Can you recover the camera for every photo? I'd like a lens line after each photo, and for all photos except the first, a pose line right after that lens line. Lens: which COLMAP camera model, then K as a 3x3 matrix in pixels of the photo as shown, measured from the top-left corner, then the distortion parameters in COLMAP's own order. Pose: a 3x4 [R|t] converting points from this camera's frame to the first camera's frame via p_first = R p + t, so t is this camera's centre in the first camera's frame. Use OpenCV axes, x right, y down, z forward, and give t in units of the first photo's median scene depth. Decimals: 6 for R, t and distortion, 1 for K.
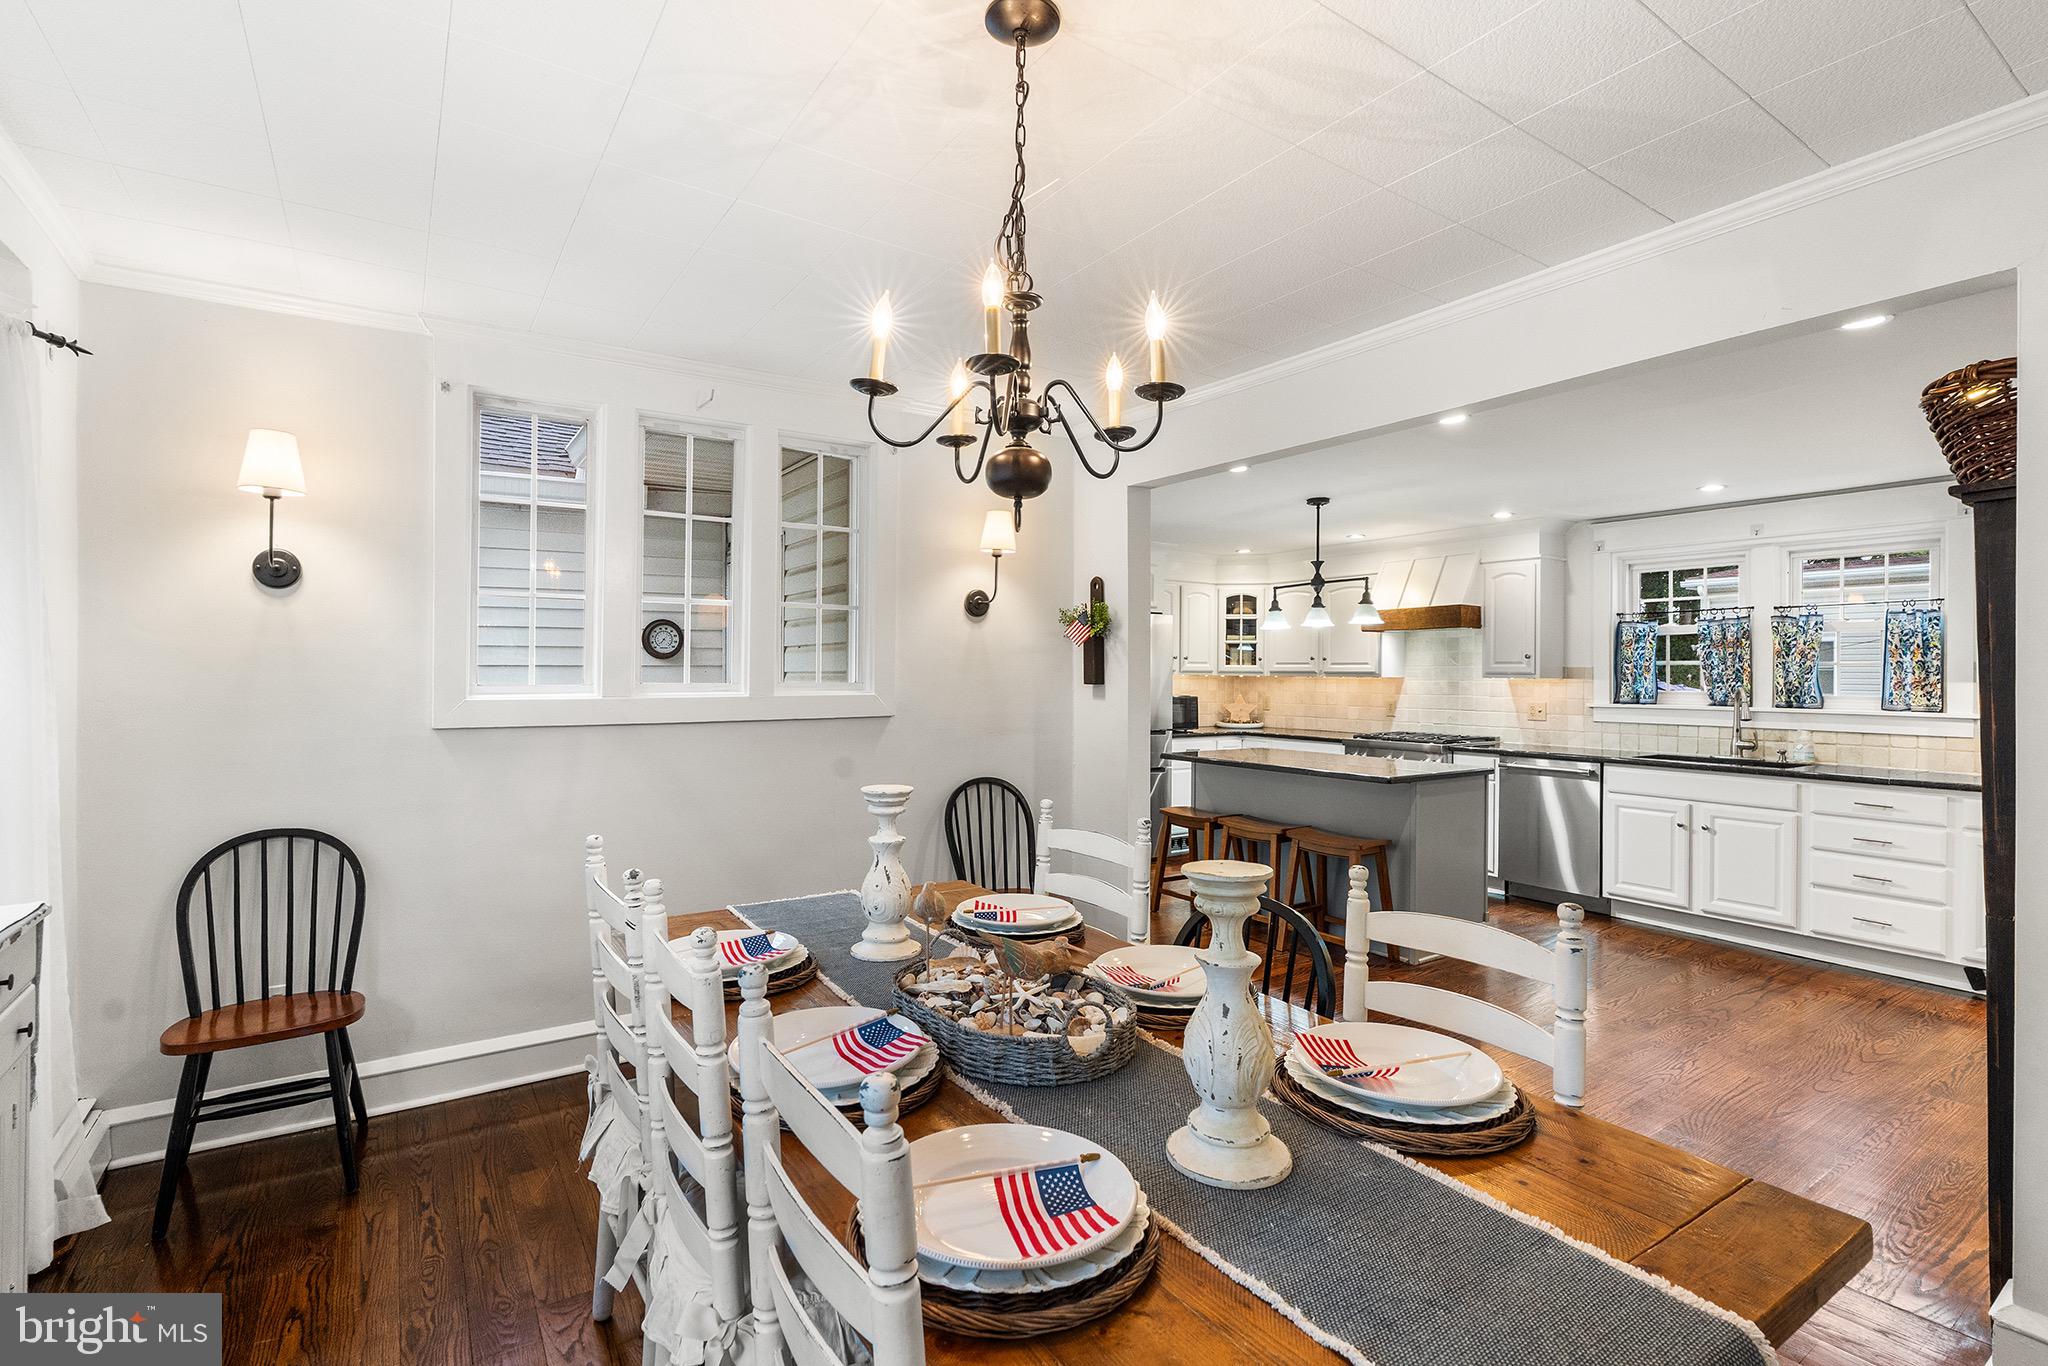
lens RADIAL K [[922.9, 0, 1036.6], [0, 922.9, 674.2], [0, 0, 1]] dist [-0.001430, -0.001101]
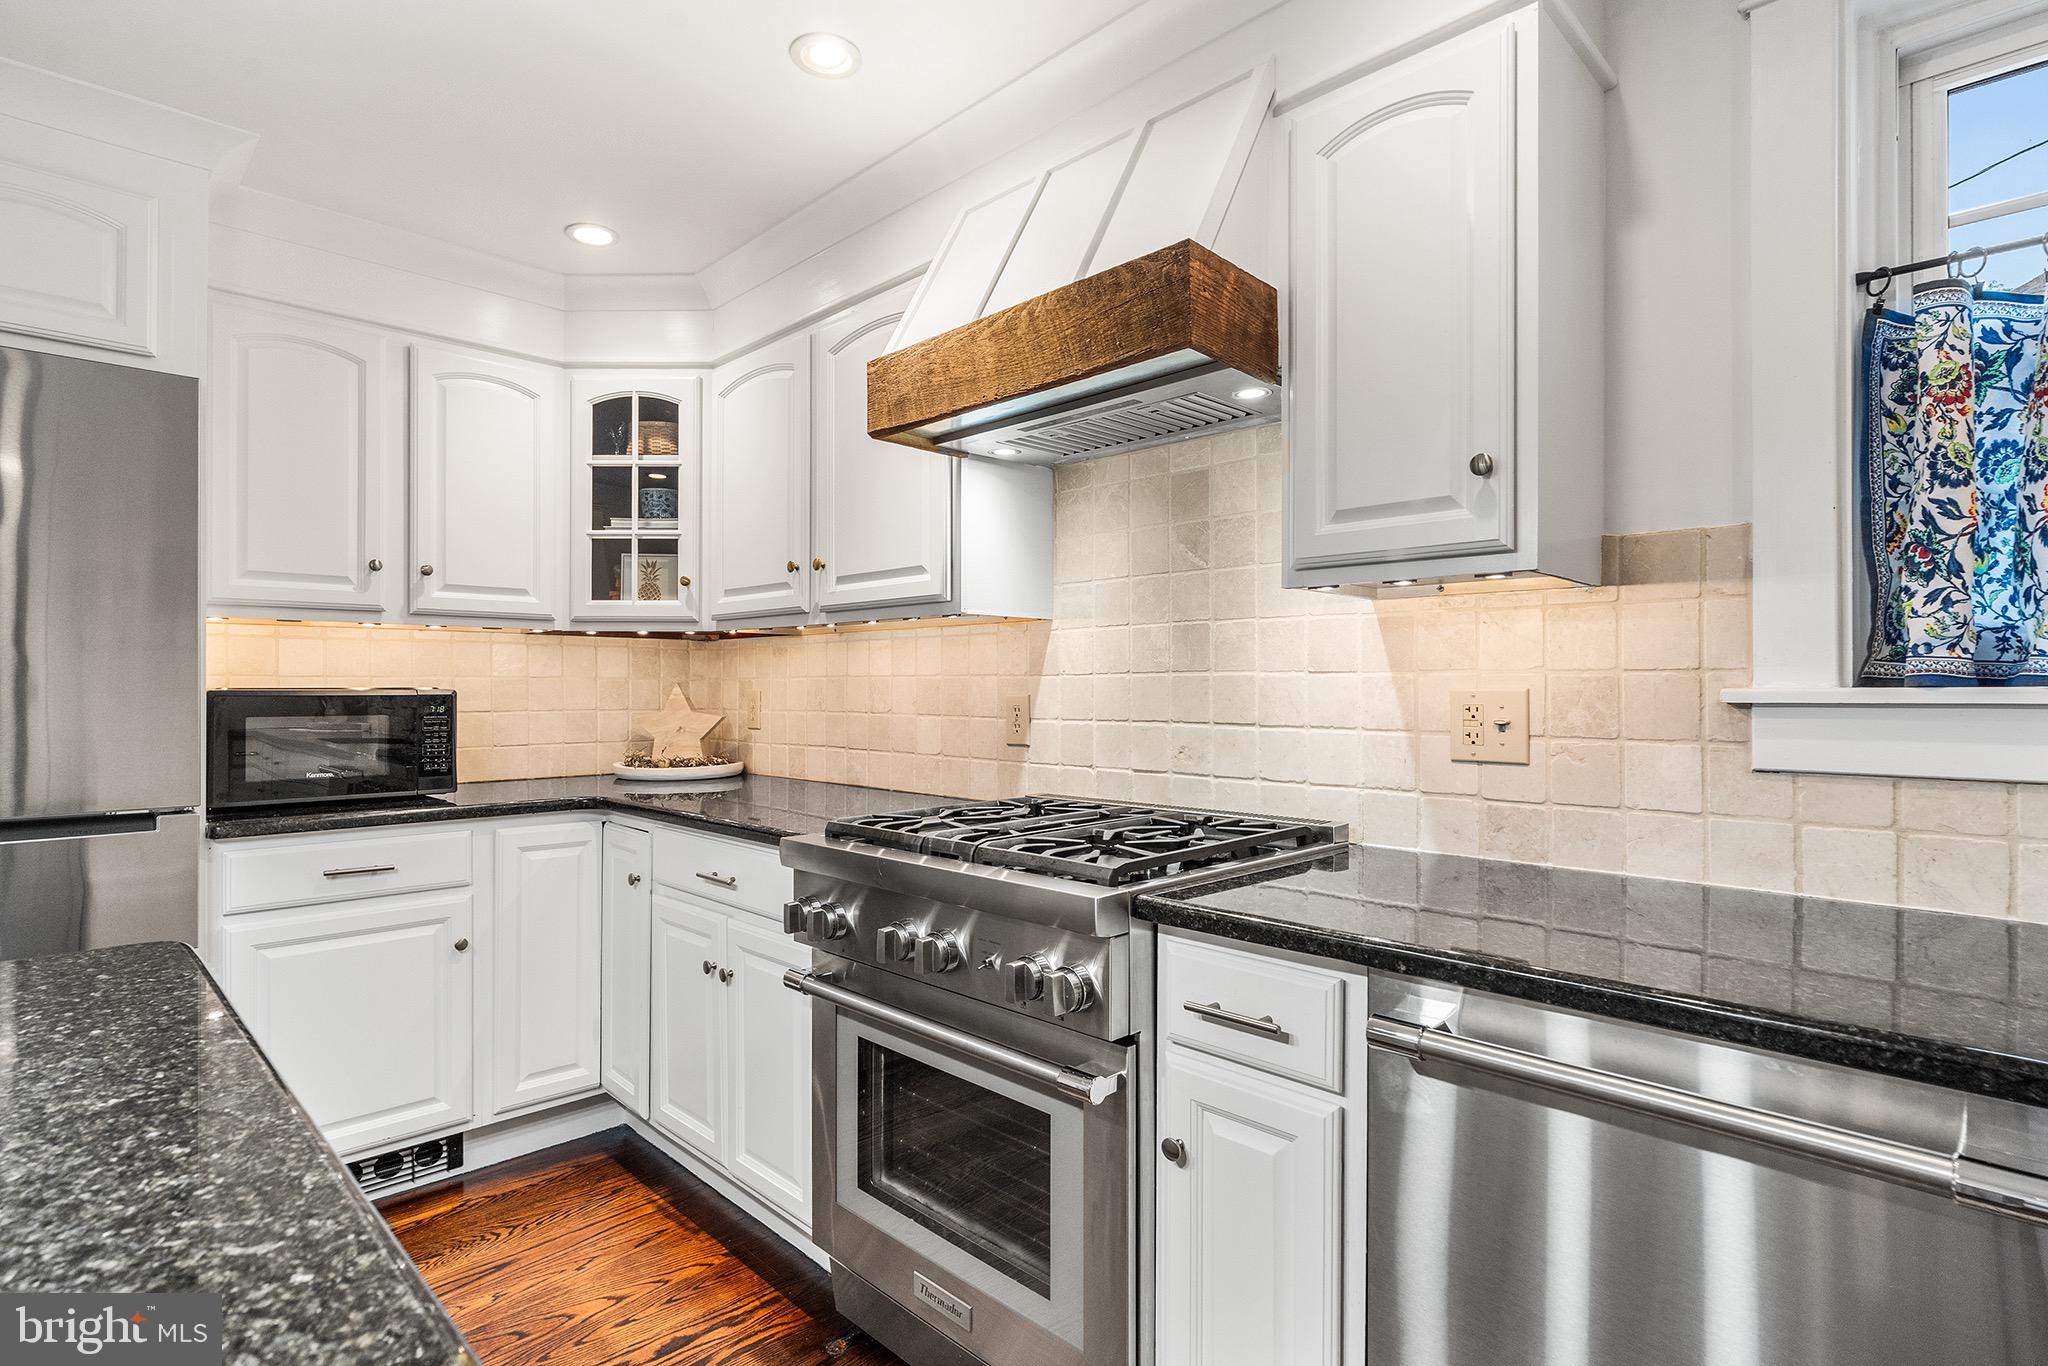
lens RADIAL K [[1005.7, 0, 1021.6], [0, 1005.7, 687.5], [0, 0, 1]] dist [-0.003464, -0.001131]
pose [[0.982721, -0.006240, 0.184986, 0.415555], [0.006010, 0.999980, 0.001800, 0.032337], [-0.184994, -0.000657, 0.982739, 0.854441]]
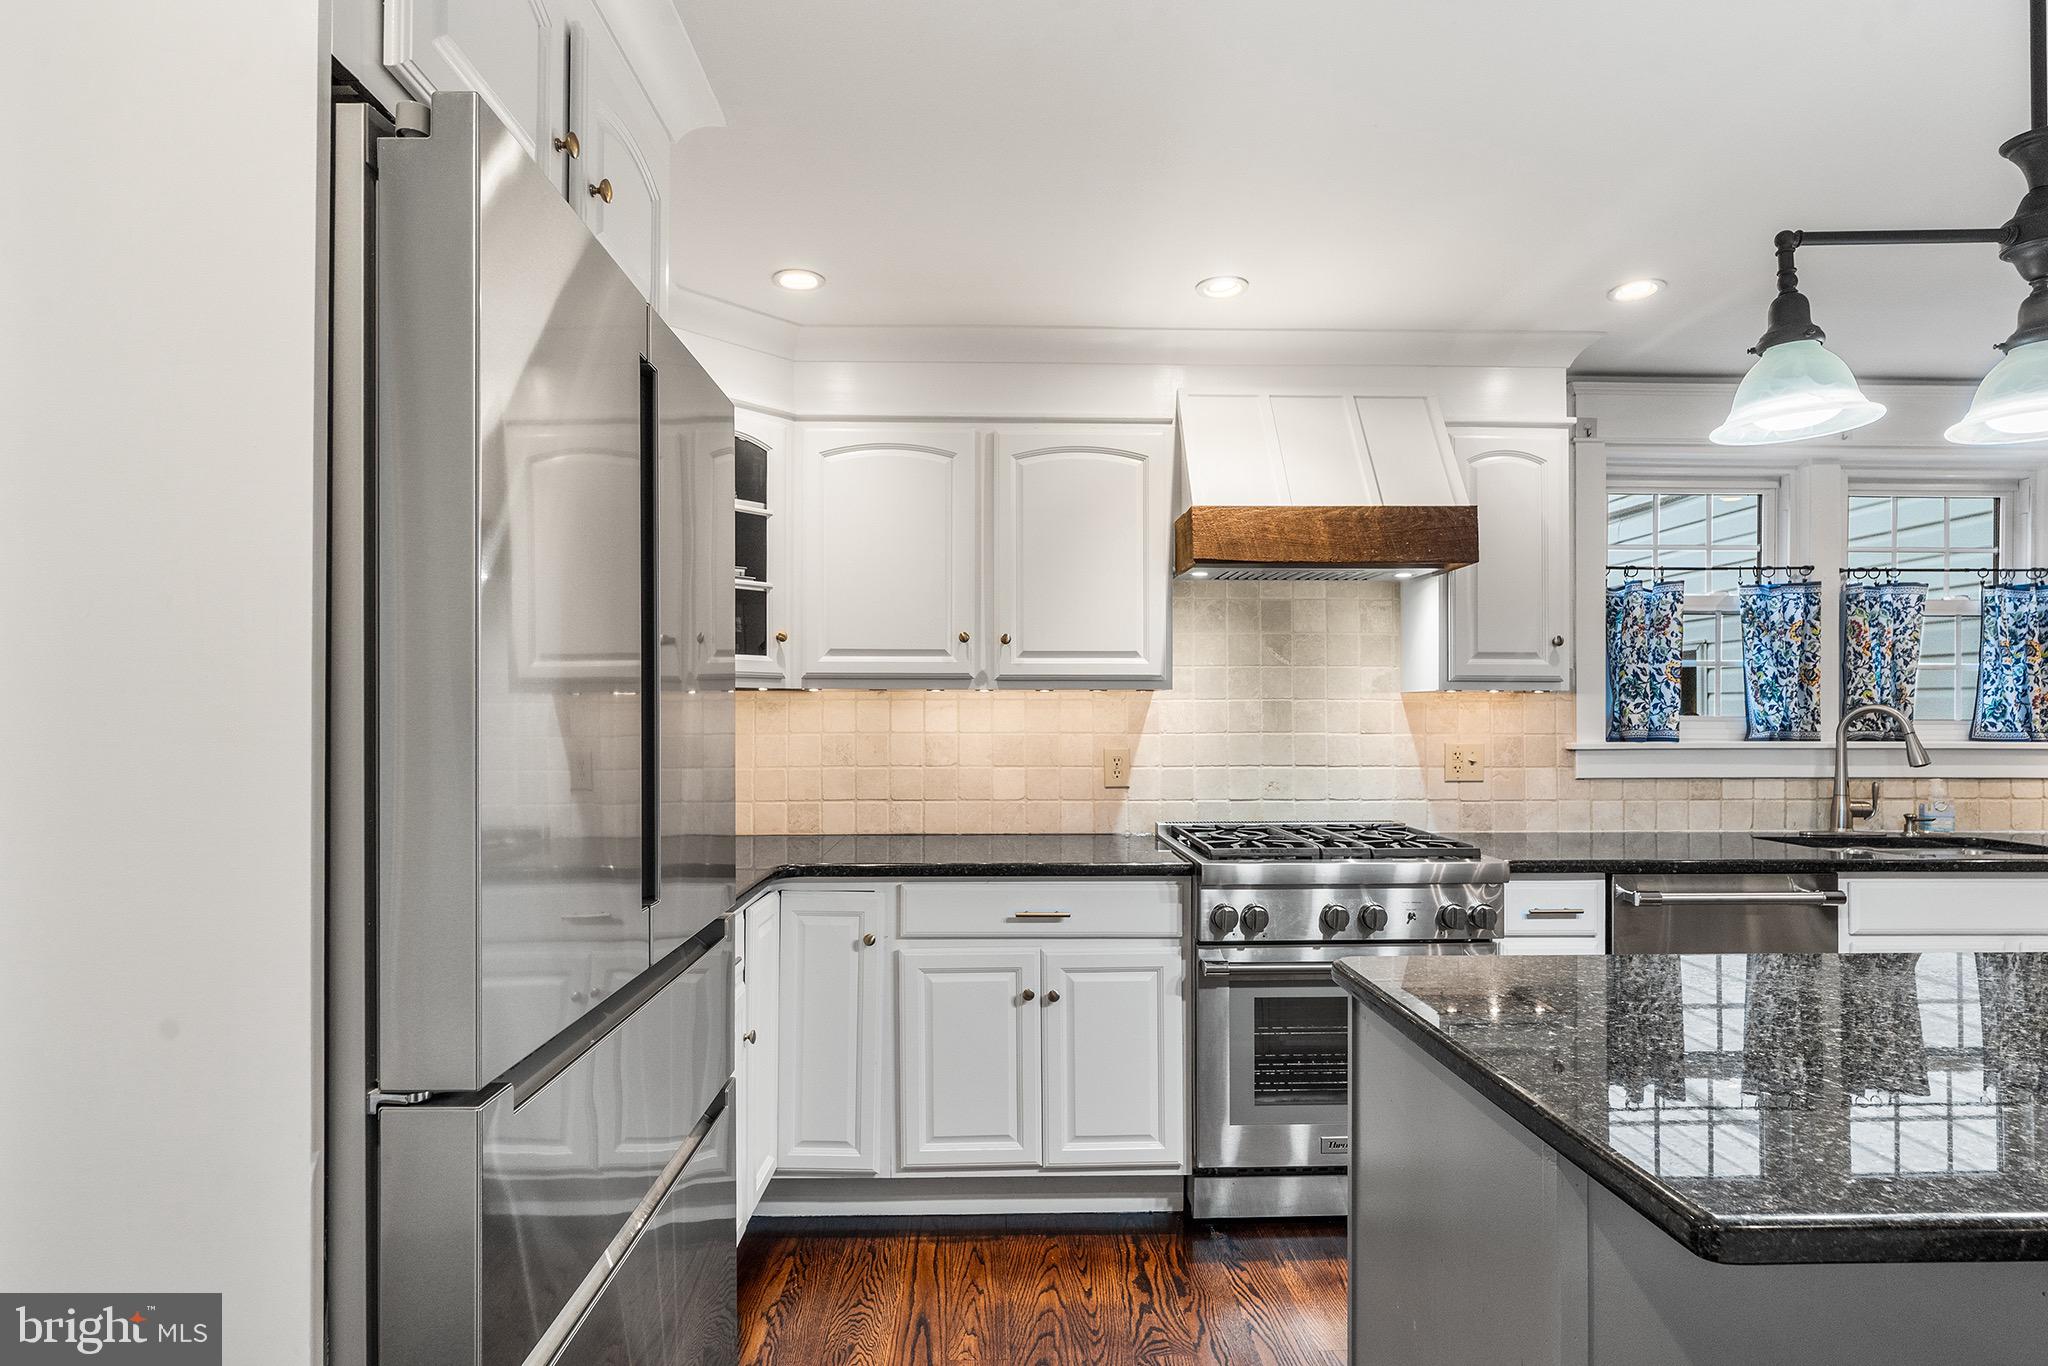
lens RADIAL K [[1046.3, 0, 1003.9], [0, 1046.3, 707.3], [0, 0, 1]] dist [-0.000301, 0.001128]
pose [[0.544810, -0.000043, 0.838559, -0.041638], [0.003297, 0.999992, -0.002091, 0.013880], [-0.838553, 0.003904, 0.544806, 1.020680]]
